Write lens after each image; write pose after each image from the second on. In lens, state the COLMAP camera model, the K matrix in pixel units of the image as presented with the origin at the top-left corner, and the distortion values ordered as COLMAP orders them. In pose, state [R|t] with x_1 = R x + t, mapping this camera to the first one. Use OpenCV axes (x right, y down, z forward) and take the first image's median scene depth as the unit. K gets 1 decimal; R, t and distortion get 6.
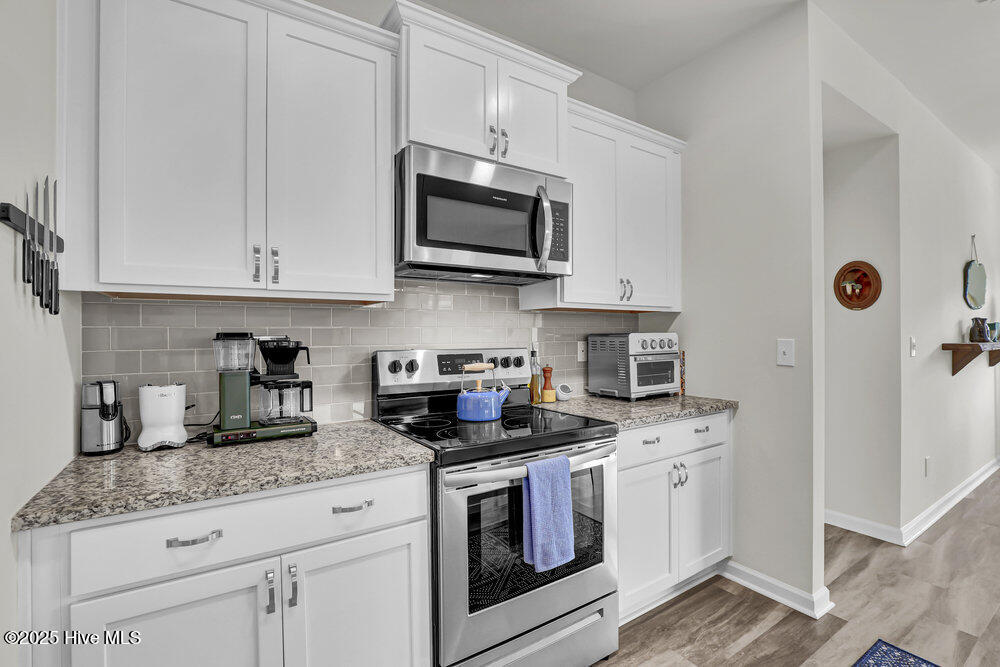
lens RADIAL K [[453.0, 0, 512.7], [0, 453.0, 334.3], [0, 0, 1]] dist [-0.004421, -0.000114]
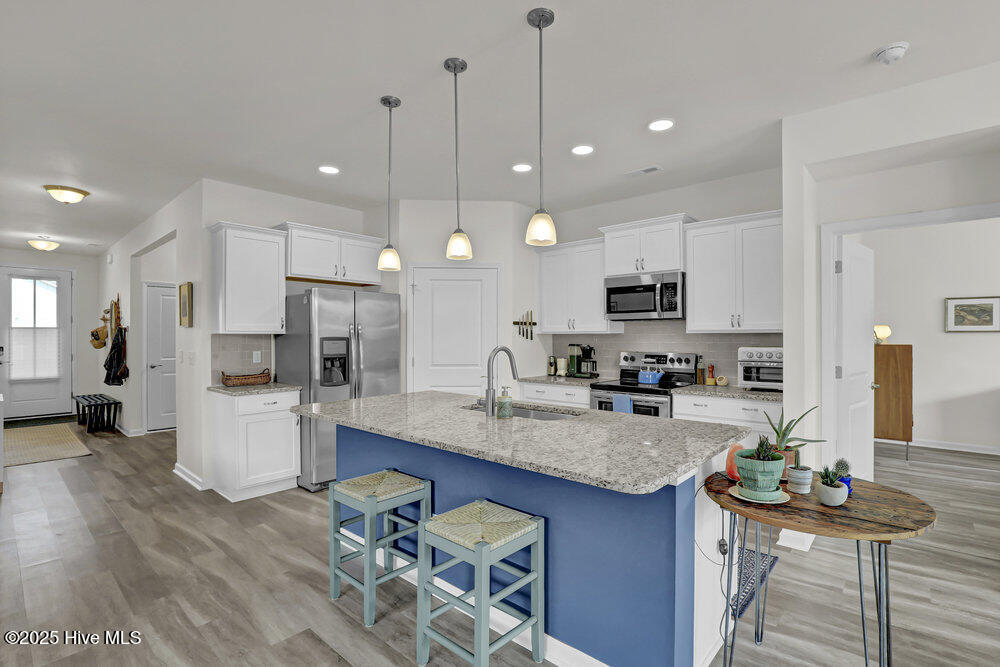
lens RADIAL K [[453.0, 0, 512.7], [0, 453.0, 334.3], [0, 0, 1]] dist [-0.004421, -0.000114]
pose [[0.258764, 0.001441, -0.965940, 1.950541], [0.002965, 0.999993, 0.002286, -0.065982], [0.965936, -0.003456, 0.258758, -0.225998]]
